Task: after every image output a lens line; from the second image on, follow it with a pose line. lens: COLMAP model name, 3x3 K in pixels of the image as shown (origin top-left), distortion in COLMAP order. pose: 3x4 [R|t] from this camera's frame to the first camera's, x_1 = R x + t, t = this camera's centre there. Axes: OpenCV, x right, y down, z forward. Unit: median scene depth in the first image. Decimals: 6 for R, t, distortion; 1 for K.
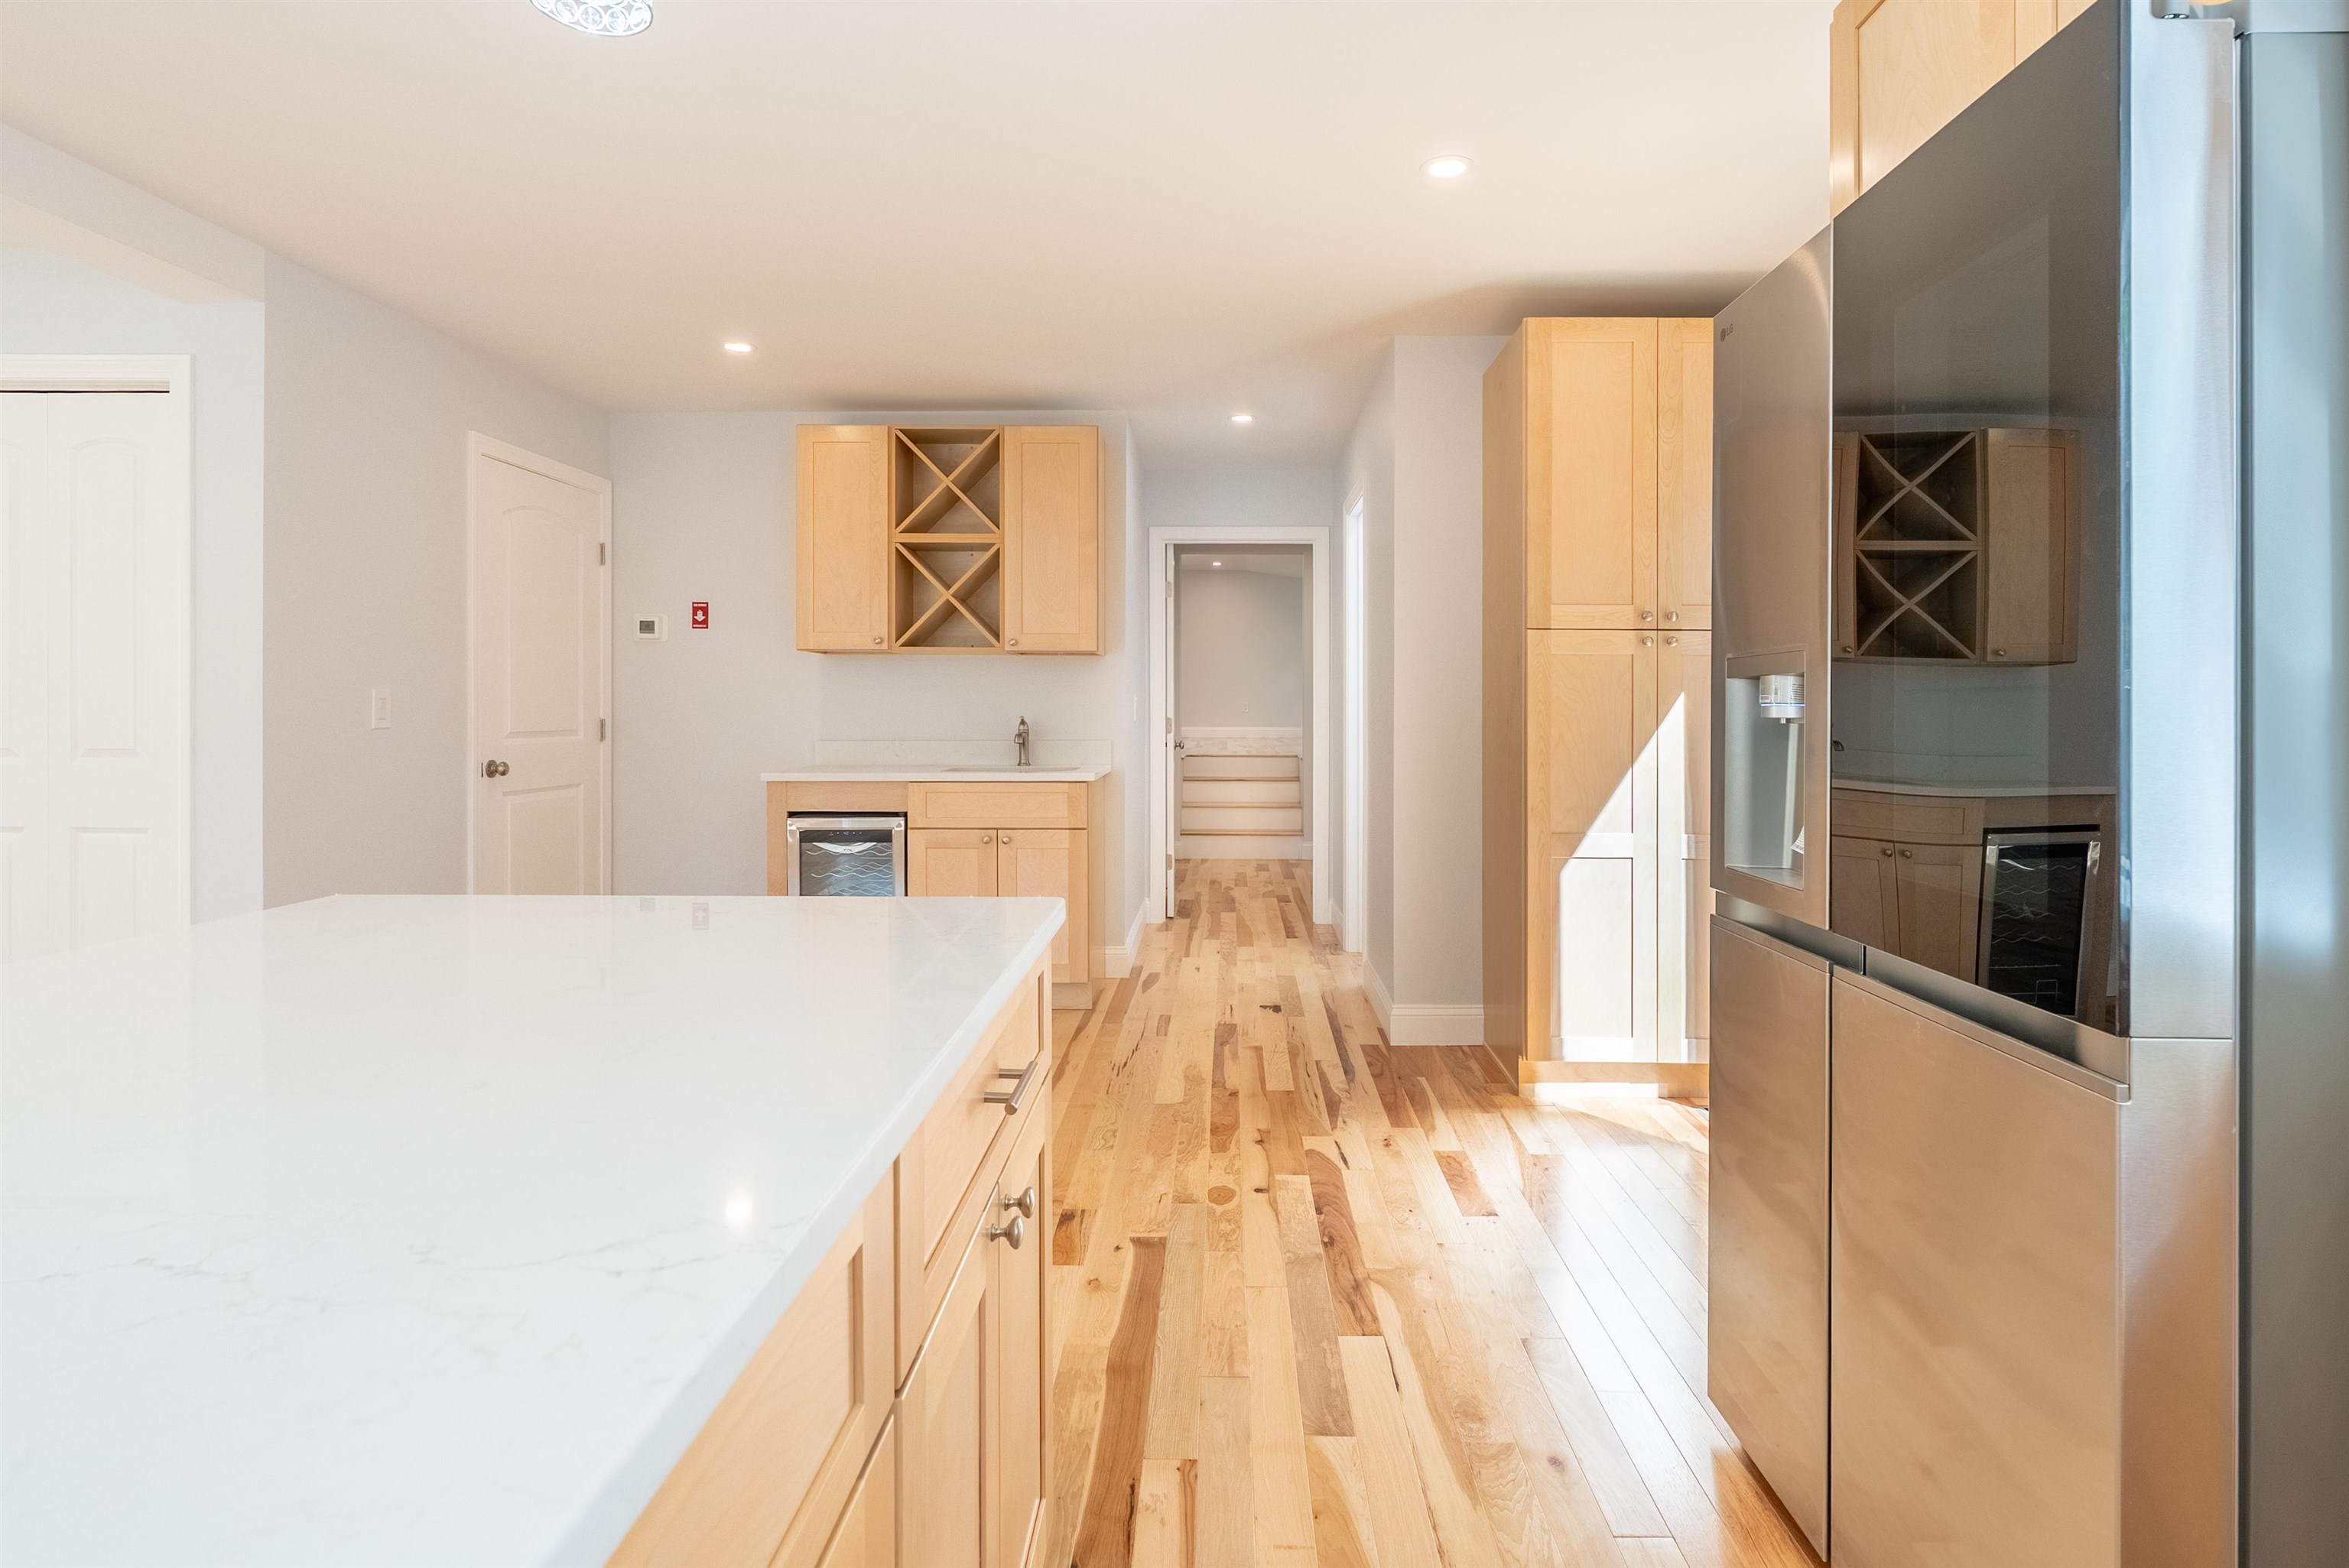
lens RADIAL K [[1367.1, 0, 1259.2], [0, 1367.1, 783.8], [0, 0, 1]] dist [0.001061, 0.000138]
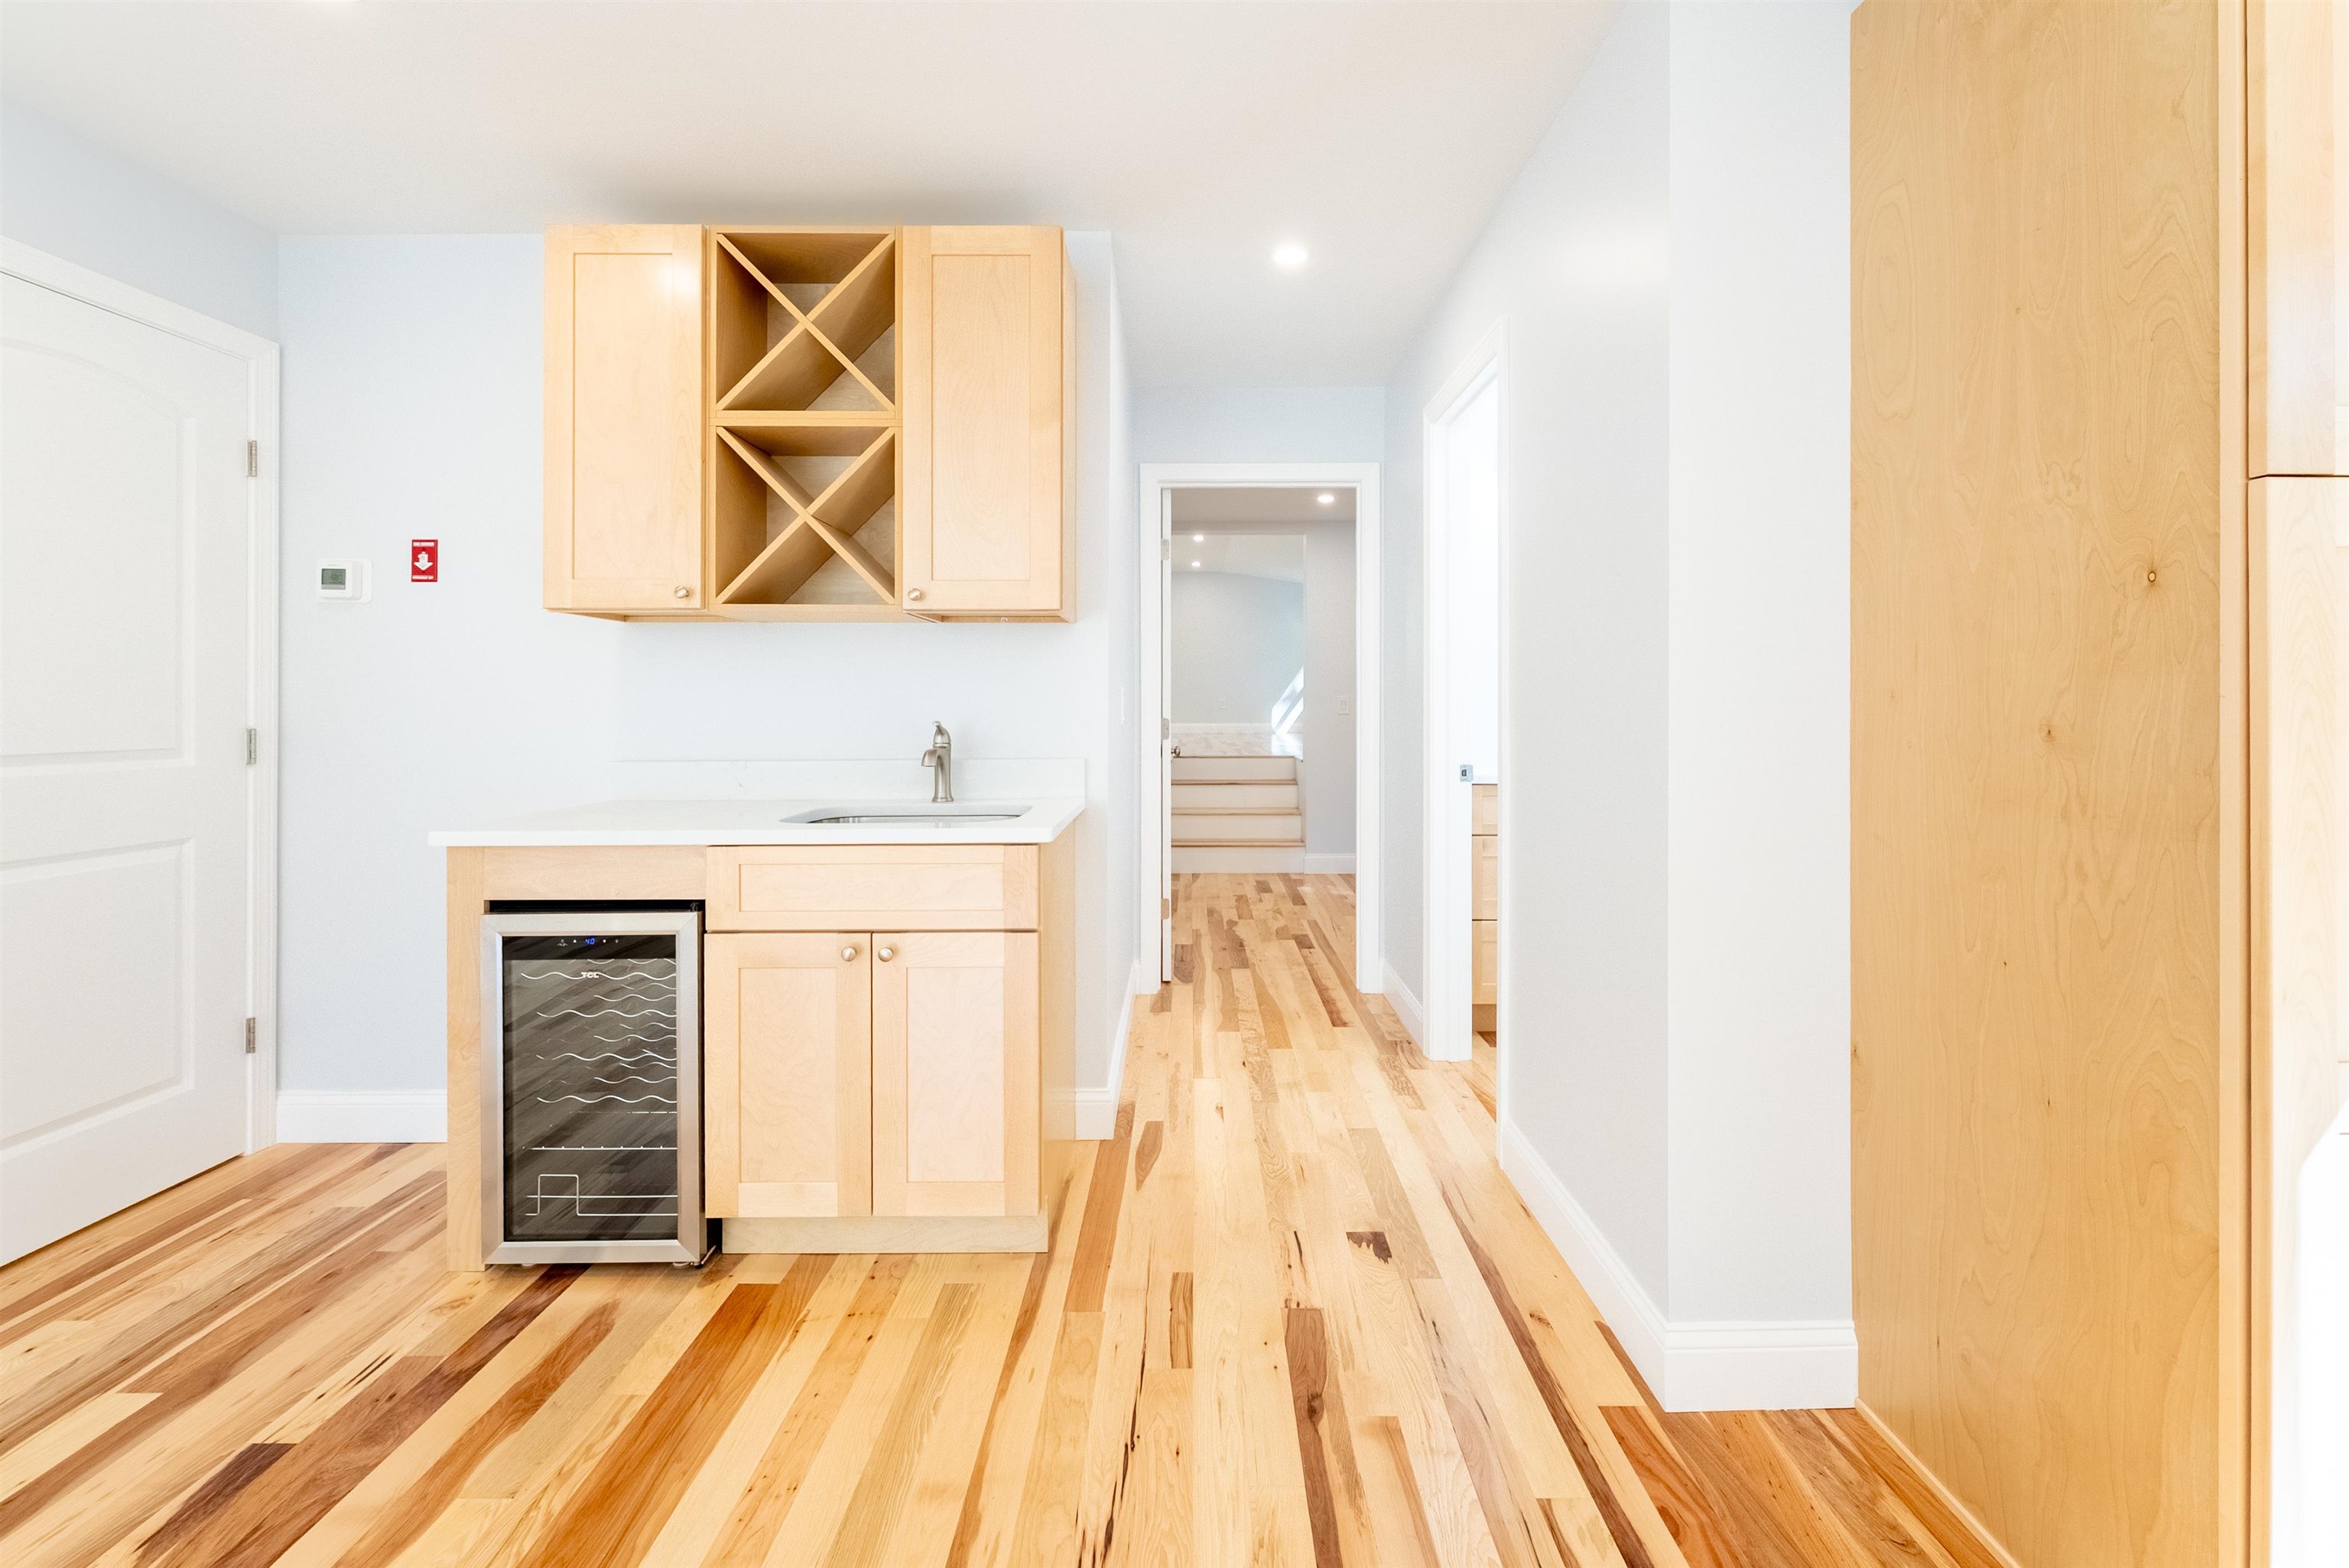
lens RADIAL K [[1023.5, 0, 1203.6], [0, 1023.5, 706.7], [0, 0, 1]] dist [-0.000129, -0.000175]
pose [[0.999986, -0.004519, -0.002655, -0.054950], [0.004371, 0.998564, -0.053393, -0.031170], [0.002893, 0.053380, 0.998570, 0.551625]]
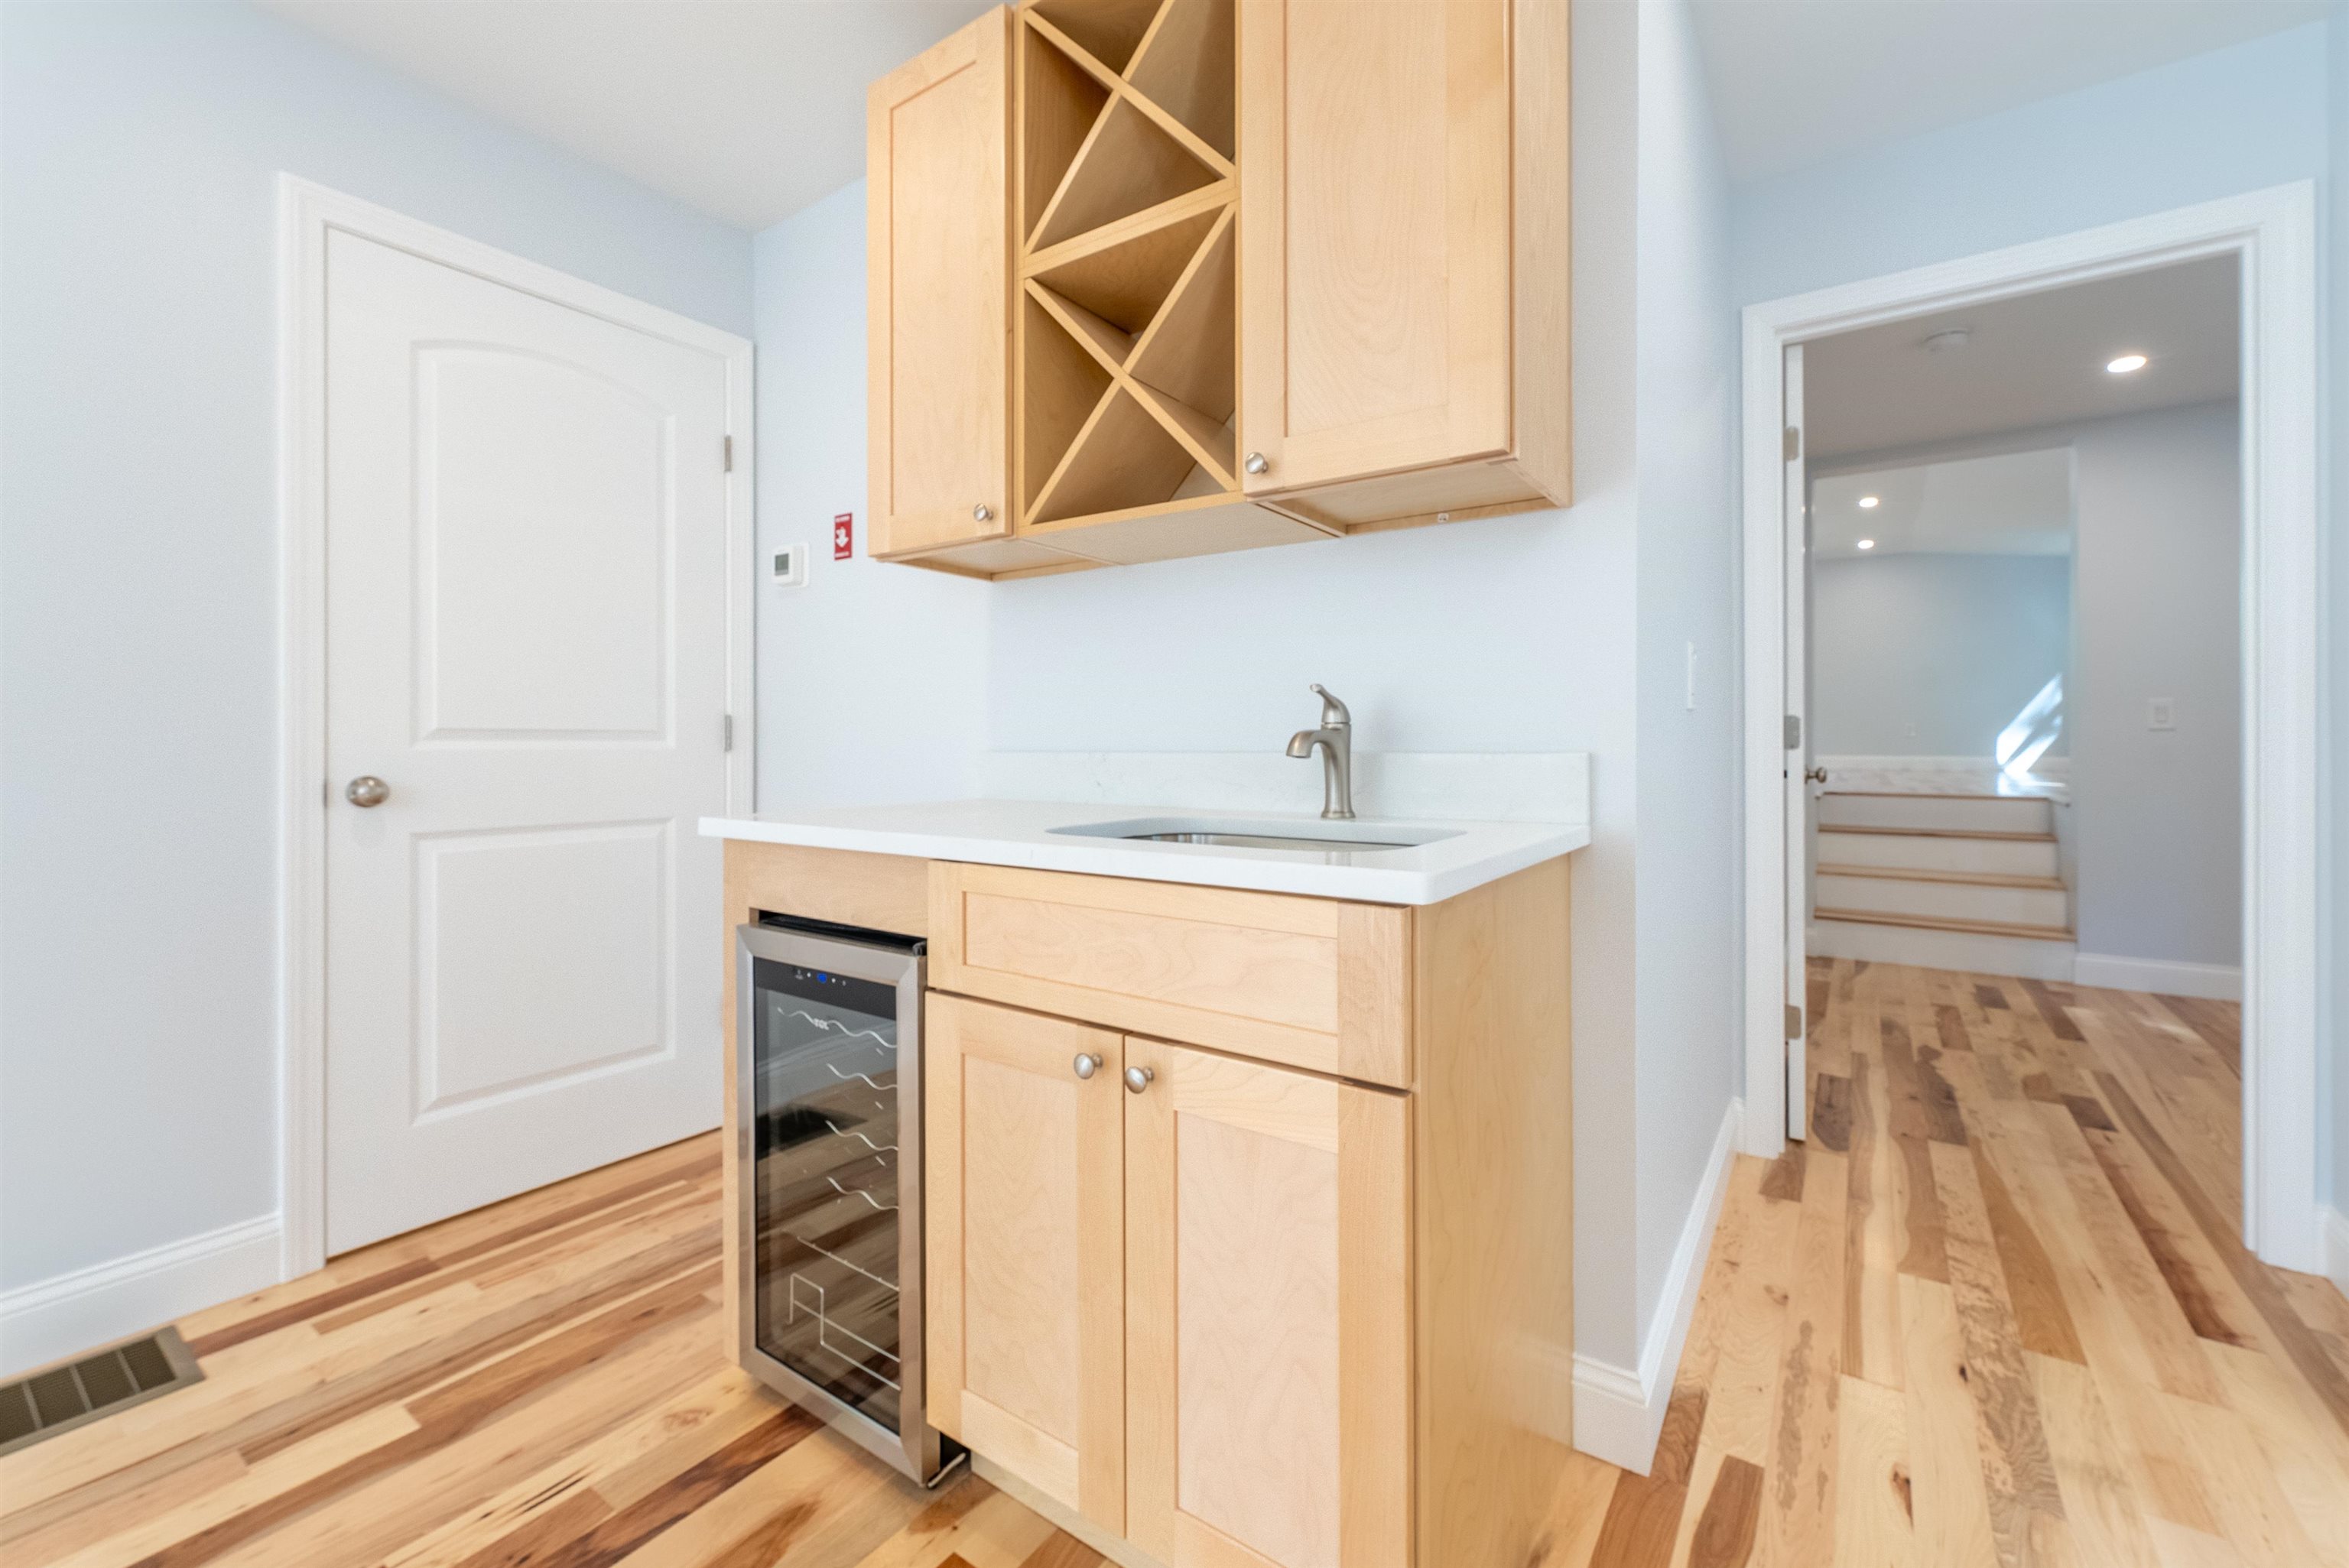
lens RADIAL K [[970.0, 0, 1174.7], [0, 970.0, 736.3], [0, 0, 1]] dist [0.003018, -0.000029]
pose [[0.806426, -0.007146, -0.591292, -0.050524], [-0.032921, 0.997834, -0.056958, -0.019348], [0.590418, 0.065398, 0.804444, 0.771330]]
